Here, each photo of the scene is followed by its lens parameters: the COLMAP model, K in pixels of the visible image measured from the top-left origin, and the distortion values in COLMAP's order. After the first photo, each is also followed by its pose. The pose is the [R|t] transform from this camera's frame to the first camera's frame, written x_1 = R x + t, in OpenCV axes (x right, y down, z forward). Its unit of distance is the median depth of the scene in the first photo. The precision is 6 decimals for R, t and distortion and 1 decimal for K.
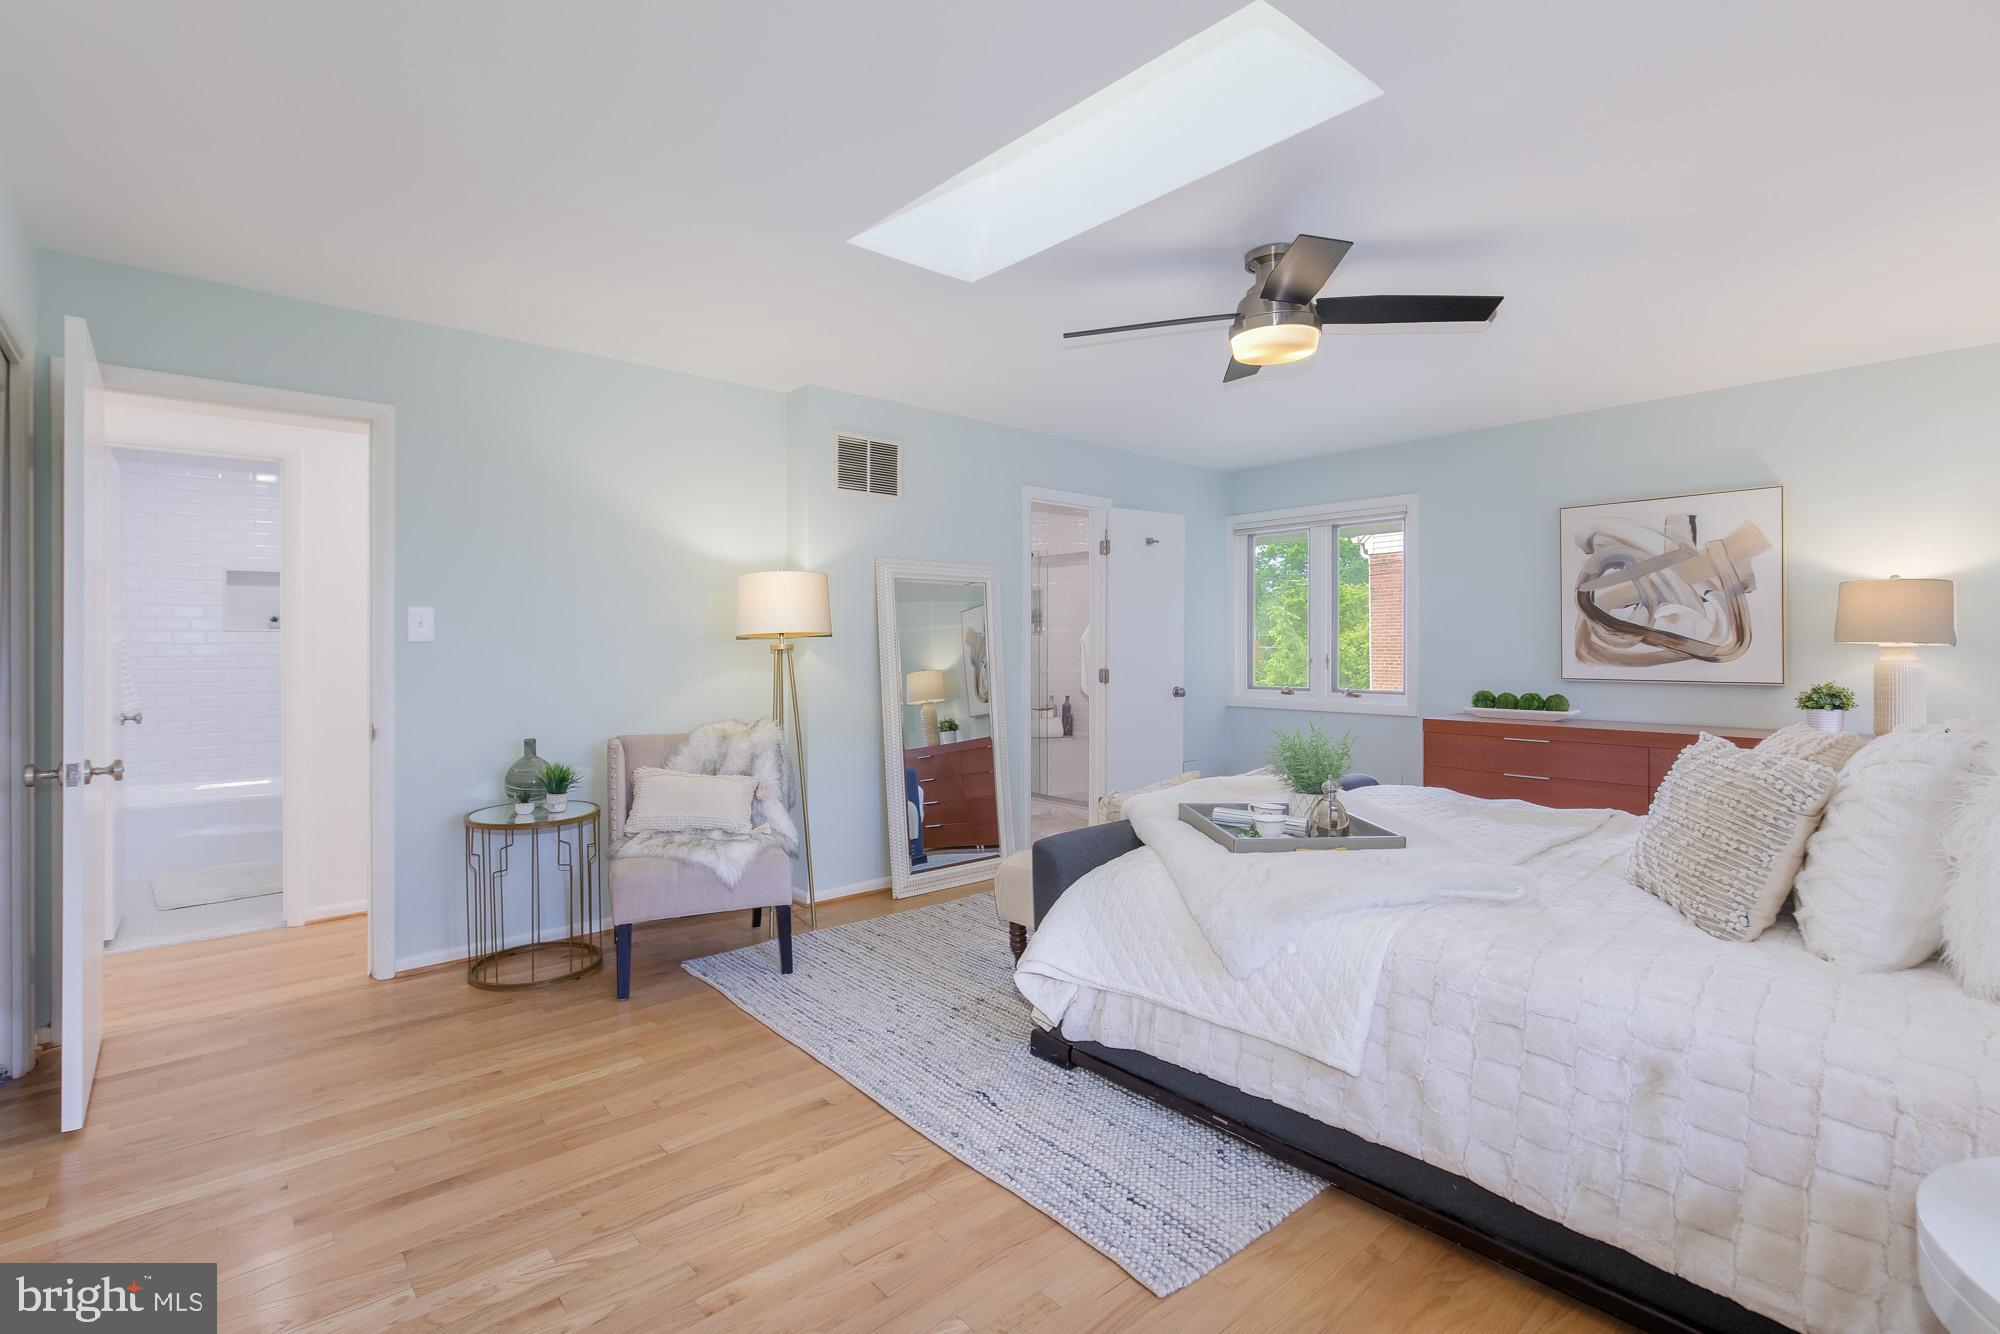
lens RADIAL K [[918.3, 0, 977.4], [0, 918.3, 645.9], [0, 0, 1]] dist [-0.015674, 0.005064]
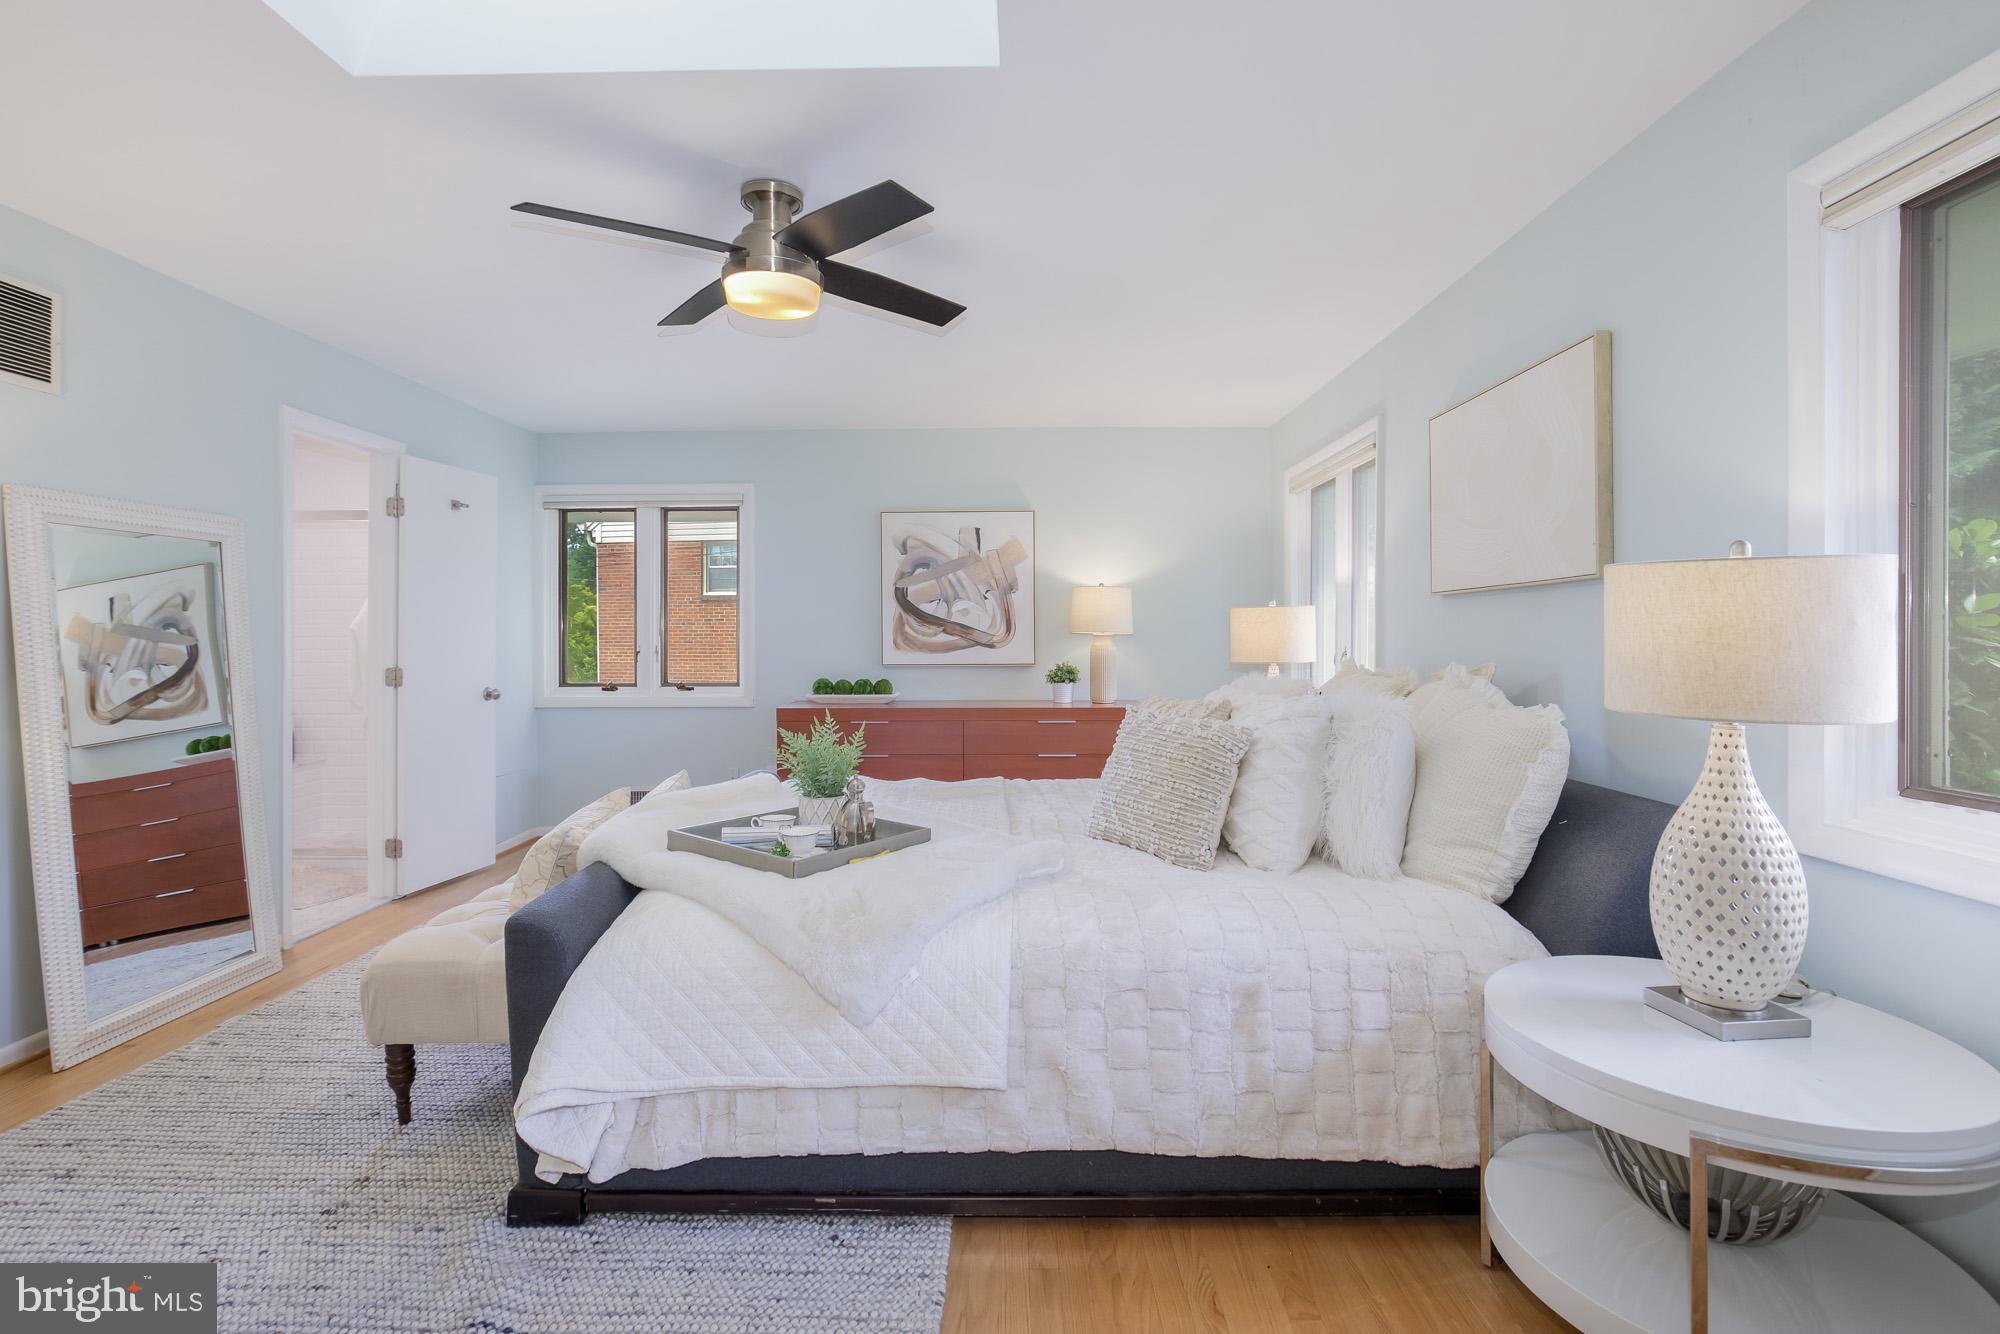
lens RADIAL K [[932.6, 0, 991.4], [0, 932.6, 635.8], [0, 0, 1]] dist [-0.004760, 0.001063]
pose [[0.664833, -0.003335, 0.746985, -0.220329], [0.004445, 0.999990, 0.000509, 0.000421], [-0.746979, 0.002982, 0.664841, 0.257930]]
